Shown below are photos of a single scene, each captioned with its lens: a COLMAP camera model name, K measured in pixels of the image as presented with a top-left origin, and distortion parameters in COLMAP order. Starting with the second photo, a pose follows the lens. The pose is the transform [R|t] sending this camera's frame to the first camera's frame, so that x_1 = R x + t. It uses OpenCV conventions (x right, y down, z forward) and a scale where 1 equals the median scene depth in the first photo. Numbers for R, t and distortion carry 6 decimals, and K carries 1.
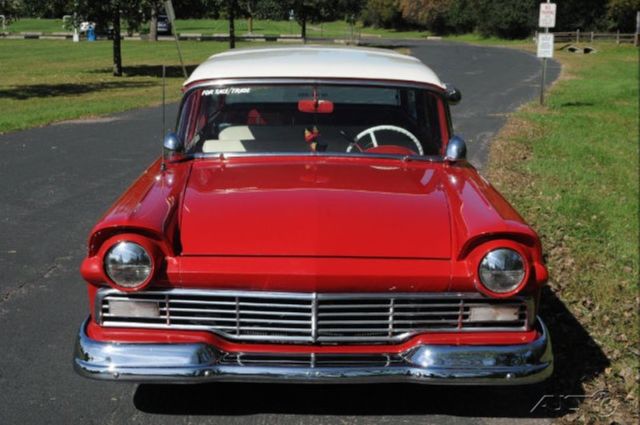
lens RADIAL K [[1072.2, 0, 320.0], [0, 1072.2, 212.5], [0, 0, 1]] dist [0.016149, -0.086286]
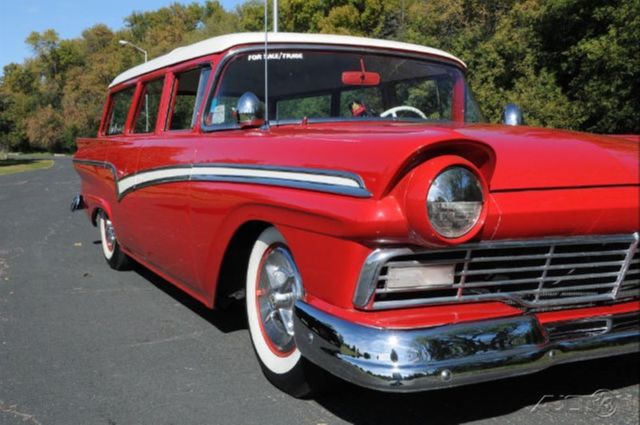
lens RADIAL K [[725.9, 0, 320.0], [0, 725.9, 212.5], [0, 0, 1]] dist [-0.090115, 0.004361]
pose [[0.896084, -0.043621, 0.441736, -0.364459], [0.079768, 0.994784, -0.063580, 0.062318], [-0.436658, 0.092210, 0.894889, 0.524463]]
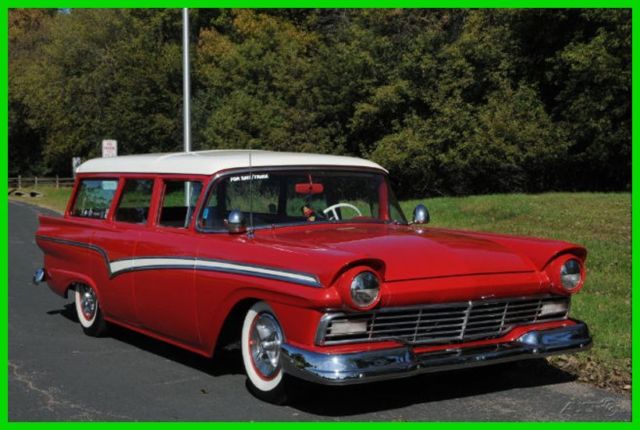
lens RADIAL K [[1010.6, 0, 320.0], [0, 1010.6, 215.0], [0, 0, 1]] dist [-0.019197, 0.026783]
pose [[0.855038, -0.037076, 0.517238, -0.702582], [0.104398, 0.989326, -0.101664, 0.064057], [-0.507947, 0.140925, 0.849782, -0.029067]]
